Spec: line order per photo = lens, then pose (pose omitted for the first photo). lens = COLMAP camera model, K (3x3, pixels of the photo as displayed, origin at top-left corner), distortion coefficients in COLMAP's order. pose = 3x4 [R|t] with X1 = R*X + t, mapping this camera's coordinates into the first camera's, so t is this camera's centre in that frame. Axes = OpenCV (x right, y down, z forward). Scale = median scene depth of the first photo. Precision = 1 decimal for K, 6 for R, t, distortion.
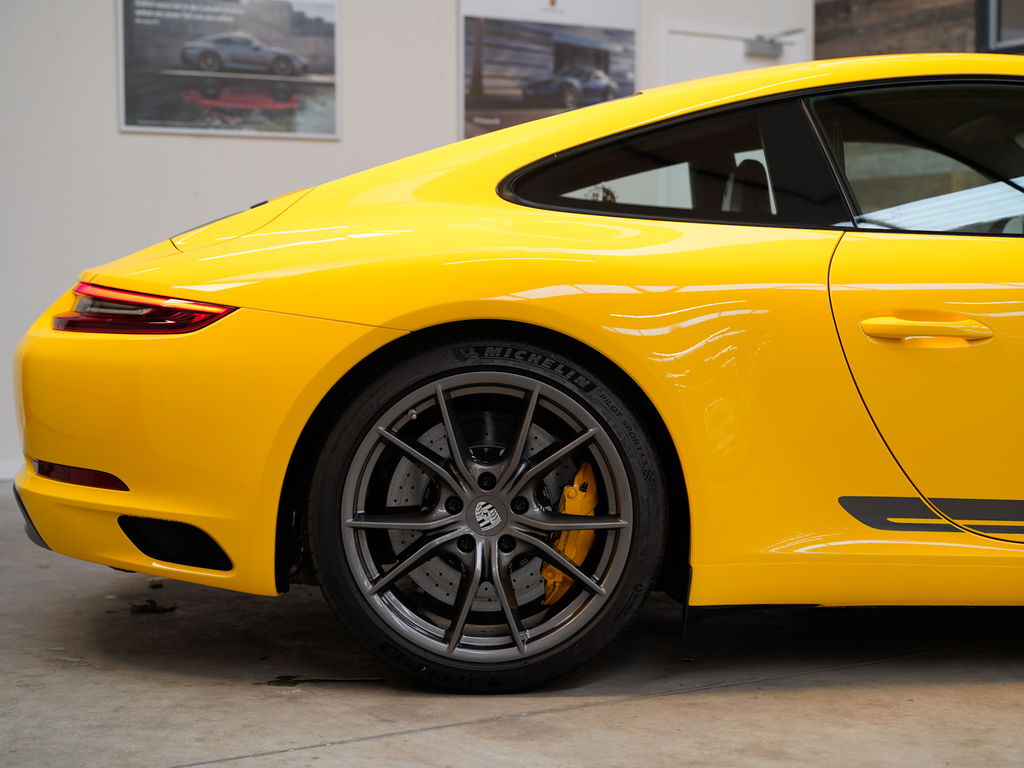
lens RADIAL K [[1782.0, 0, 512.0], [0, 1782.0, 384.0], [0, 0, 1]] dist [0.013045, 0.082162]
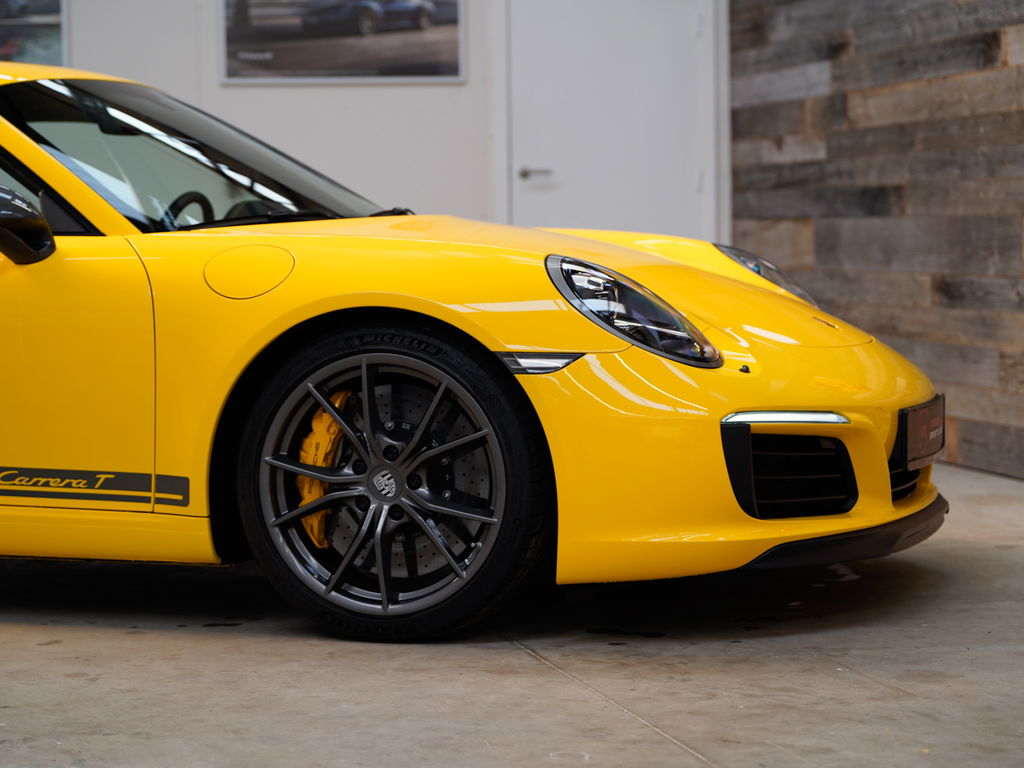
lens RADIAL K [[2677.0, 0, 512.0], [0, 2677.0, 384.0], [0, 0, 1]] dist [0.002431, -0.059317]
pose [[0.948093, 0.008800, -0.317872, 0.573220], [-0.005274, 0.999915, 0.011953, -0.002706], [0.317950, -0.009657, 0.948058, -0.229281]]
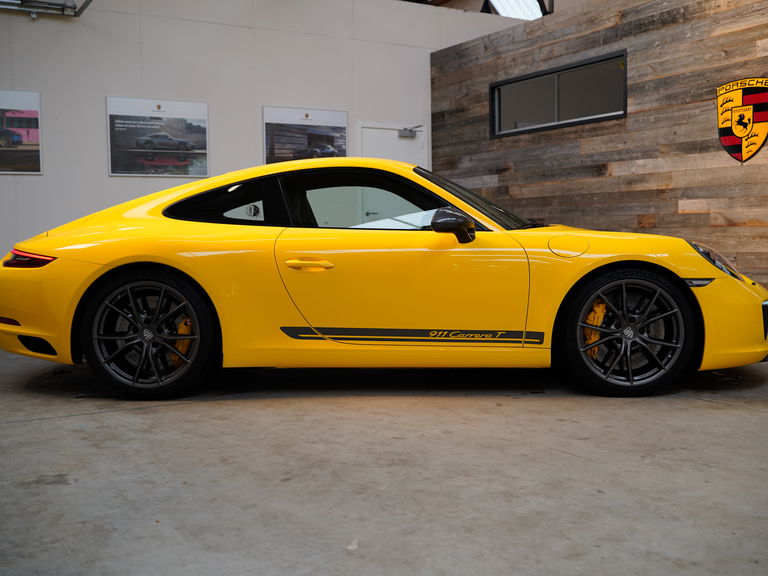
lens RADIAL K [[866.0, 0, 384.0], [0, 866.0, 288.0], [0, 0, 1]] dist [-0.011248, 0.022367]
pose [[0.999748, -0.006152, -0.021576, 0.161574], [0.006392, 0.999918, 0.011064, -0.003824], [0.021506, -0.011199, 0.999706, -0.131590]]
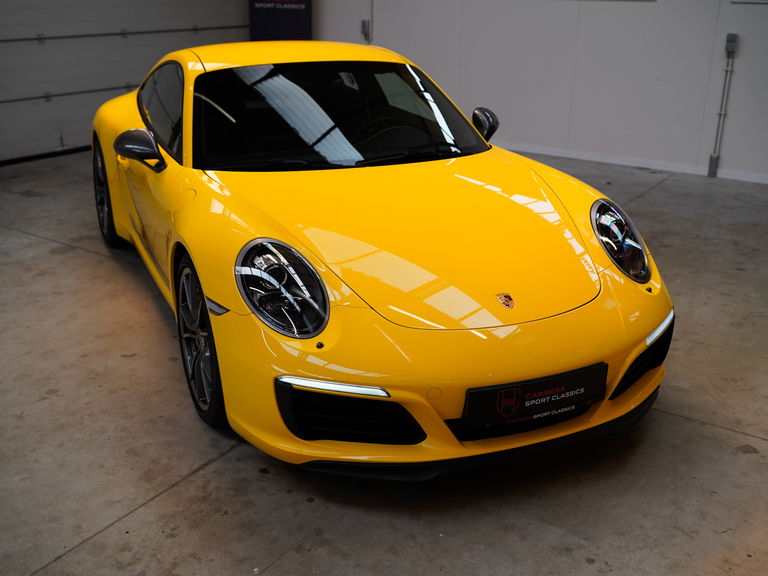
lens RADIAL K [[866.0, 0, 384.0], [0, 866.0, 288.0], [0, 0, 1]] dist [-0.011248, 0.022367]
pose [[0.400567, 0.323020, -0.857440, 0.704290], [-0.062720, 0.943268, 0.326054, -0.134259], [0.914118, -0.076828, 0.398102, 0.358674]]
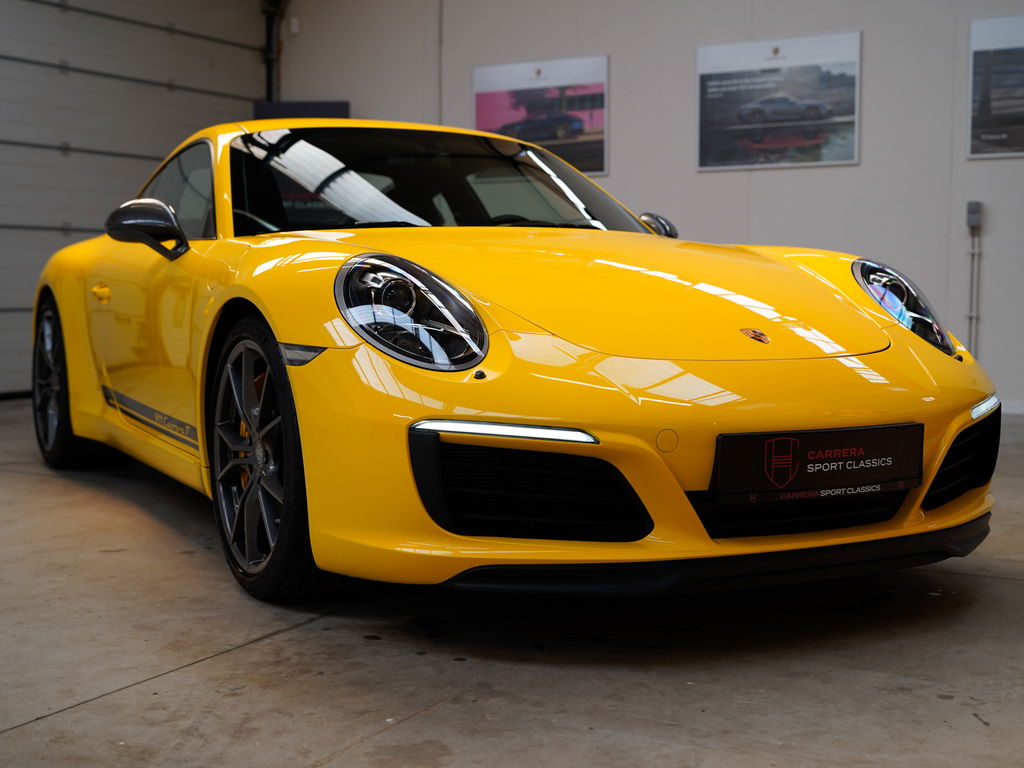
lens RADIAL K [[1364.6, 0, 512.0], [0, 1364.6, 384.0], [0, 0, 1]] dist [-0.015337, 0.062730]
pose [[0.466713, 0.071005, -0.881554, 0.710383], [-0.052975, 0.997227, 0.052276, -0.014426], [0.882821, 0.022302, 0.469180, 0.317807]]
